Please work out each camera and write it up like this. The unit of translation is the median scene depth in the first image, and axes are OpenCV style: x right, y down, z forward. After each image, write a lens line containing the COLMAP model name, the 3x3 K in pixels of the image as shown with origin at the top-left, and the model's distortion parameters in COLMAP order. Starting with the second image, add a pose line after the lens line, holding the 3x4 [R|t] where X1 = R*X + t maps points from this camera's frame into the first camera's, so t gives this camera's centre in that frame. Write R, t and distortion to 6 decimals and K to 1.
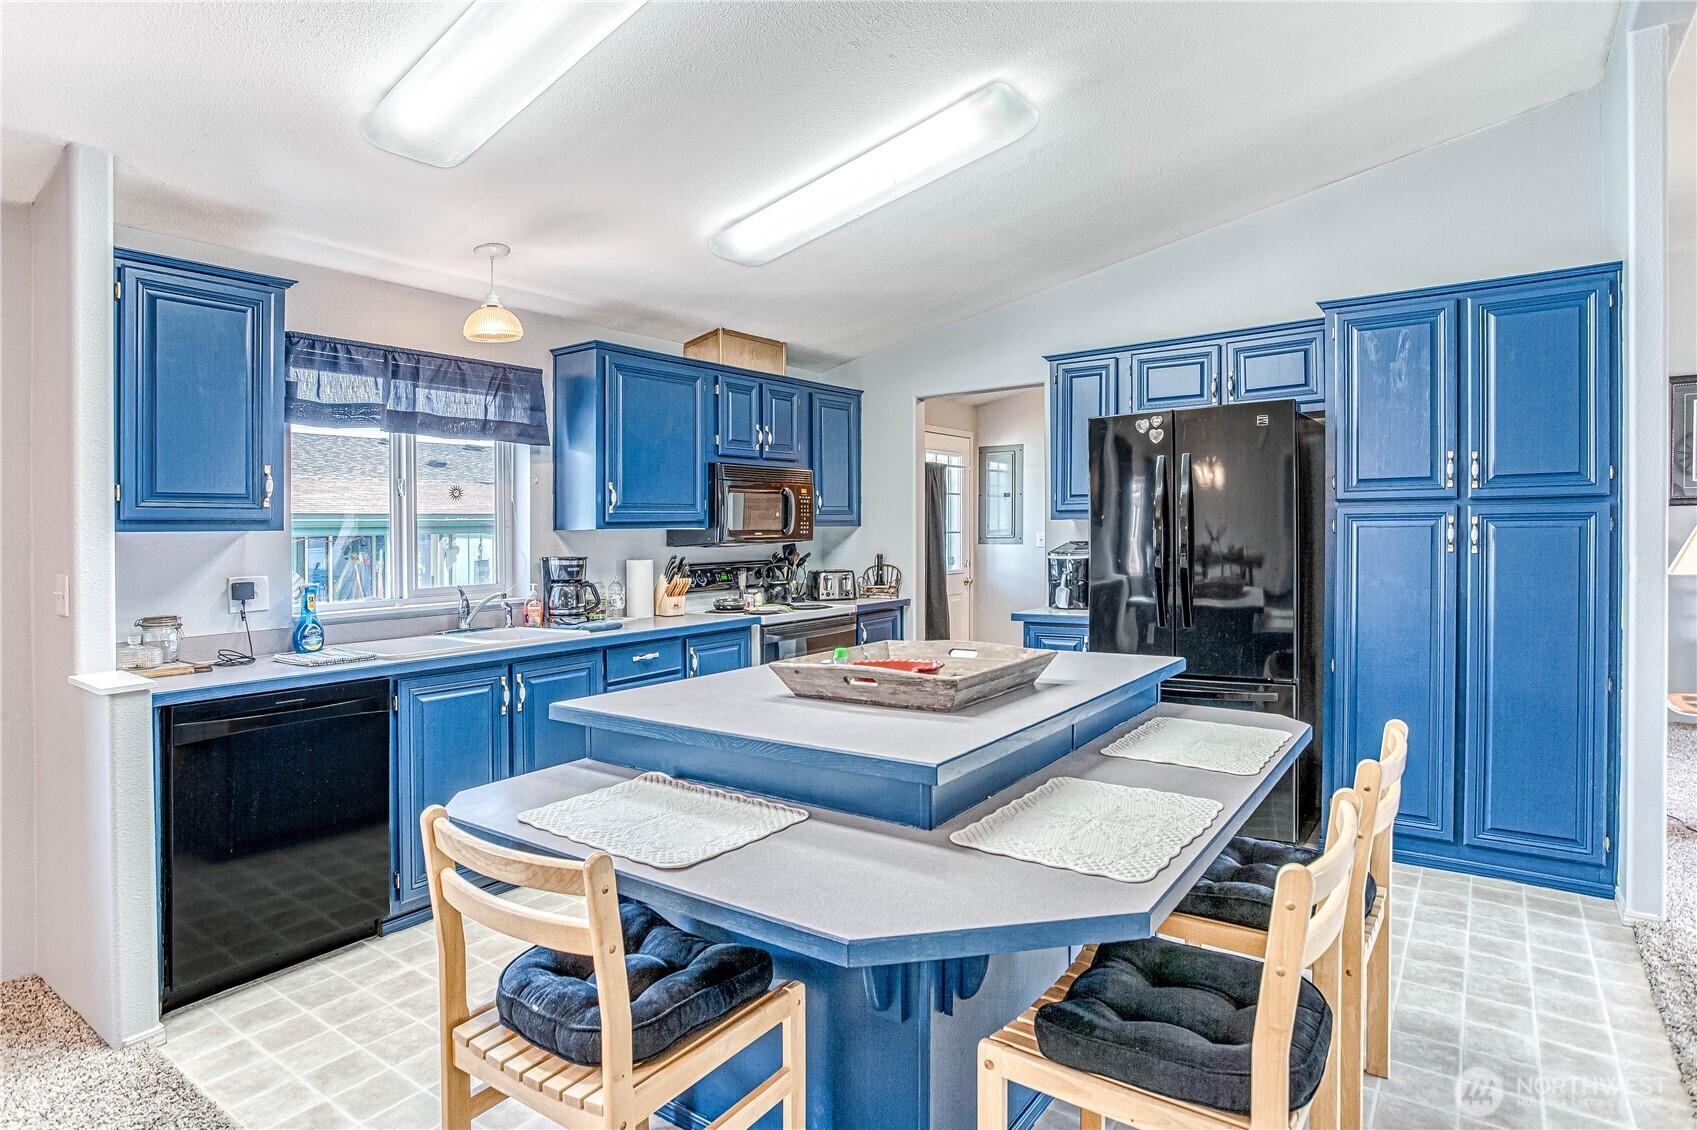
lens RADIAL K [[902.1, 0, 856.2], [0, 902.1, 539.4], [0, 0, 1]] dist [-0.014173, 0.000122]
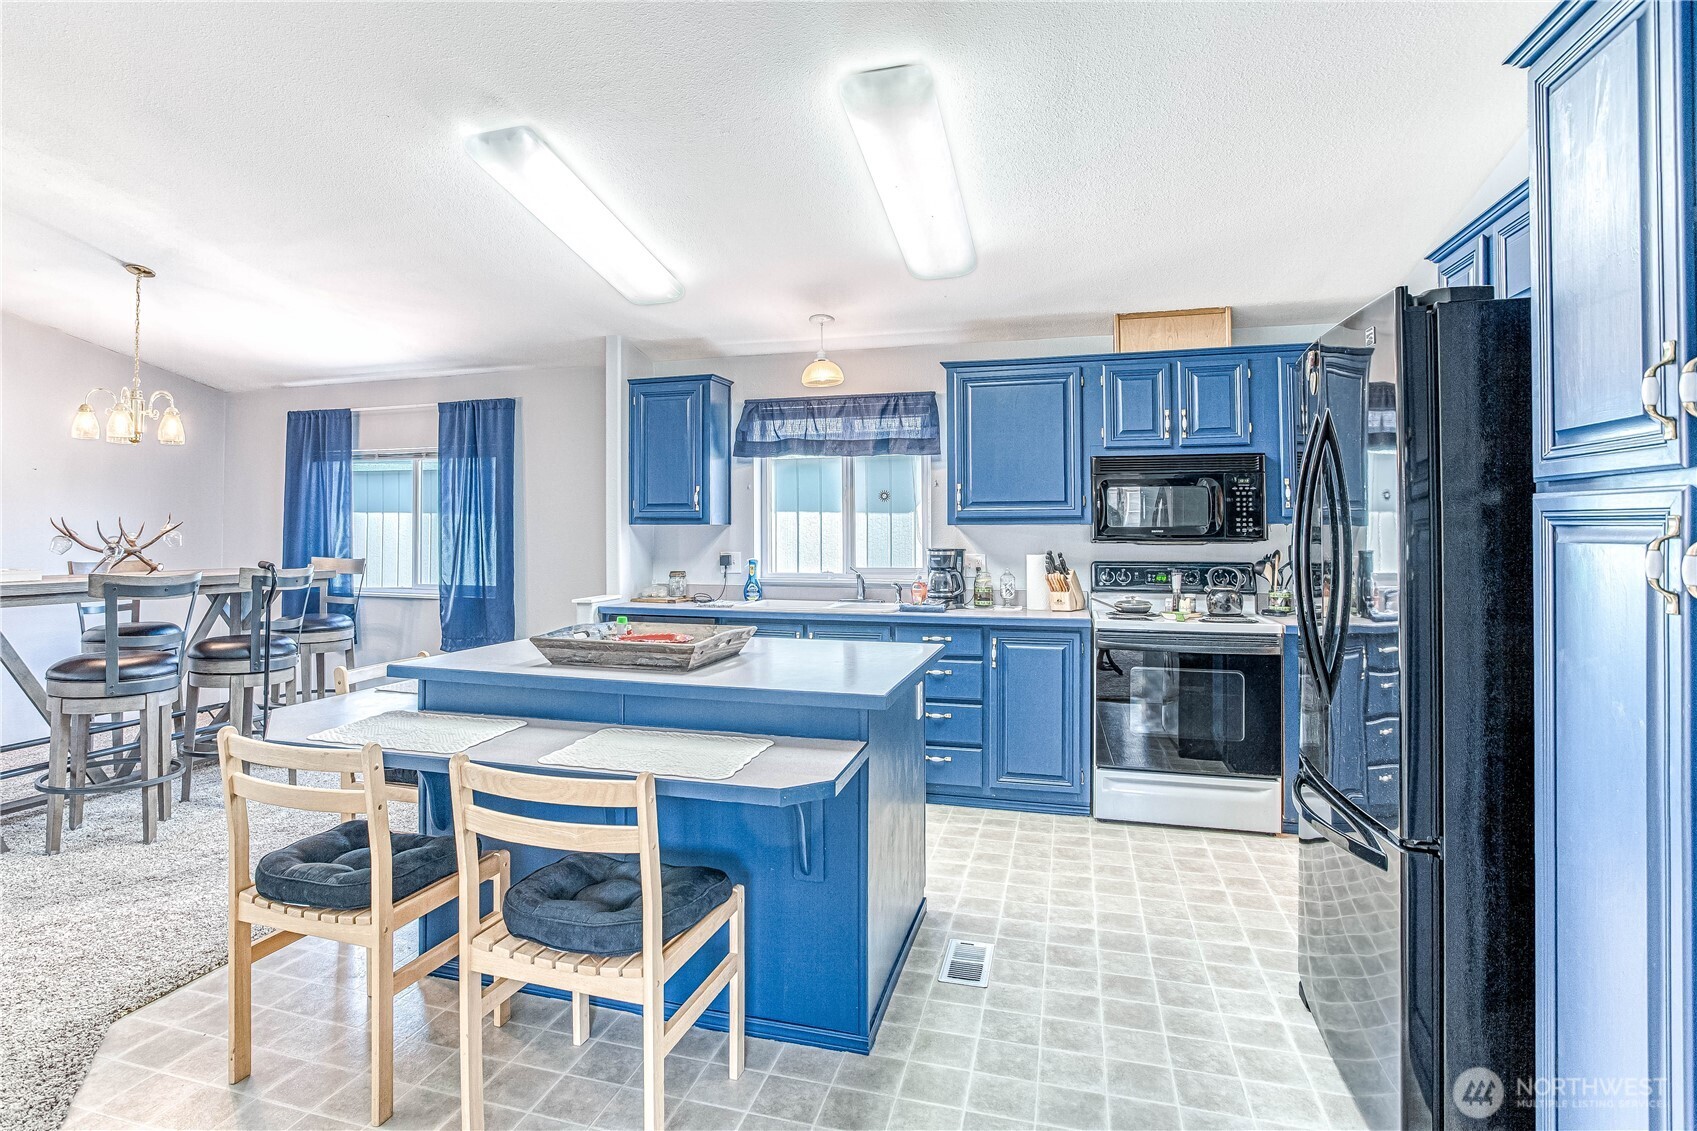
lens RADIAL K [[868.4, 0, 811.4], [0, 868.4, 510.6], [0, 0, 1]] dist [-0.050537, 0.000037]
pose [[0.328962, -0.009703, -0.944293, 0.767045], [-0.014402, 0.999779, -0.015290, -0.010944], [0.944233, 0.018630, 0.328750, 0.516193]]
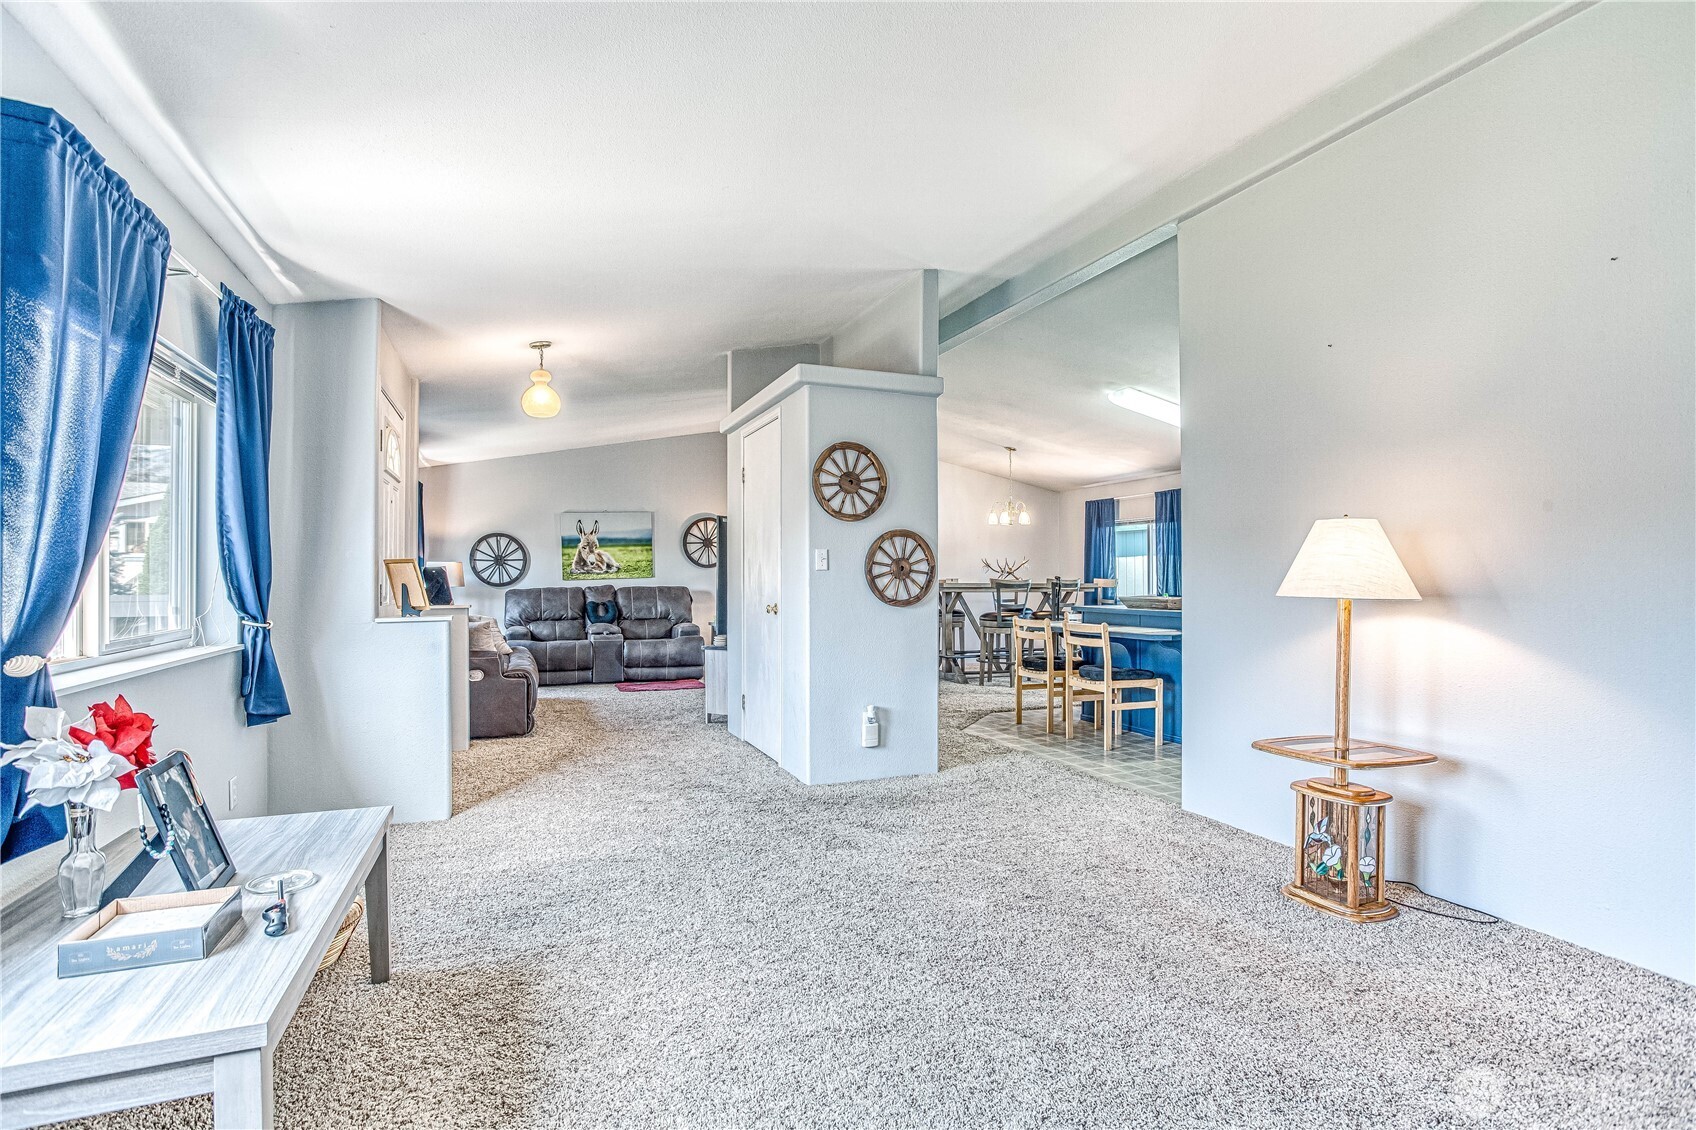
lens RADIAL K [[836.9, 0, 848.0], [0, 836.9, 565.0], [0, 0, 1]] dist [-0.001713, 0.000089]
pose [[-0.552871, -0.000927, -0.833266, 1.835603], [-0.007566, 0.999964, 0.003907, 0.012045], [0.833232, 0.008465, -0.552858, 1.037431]]
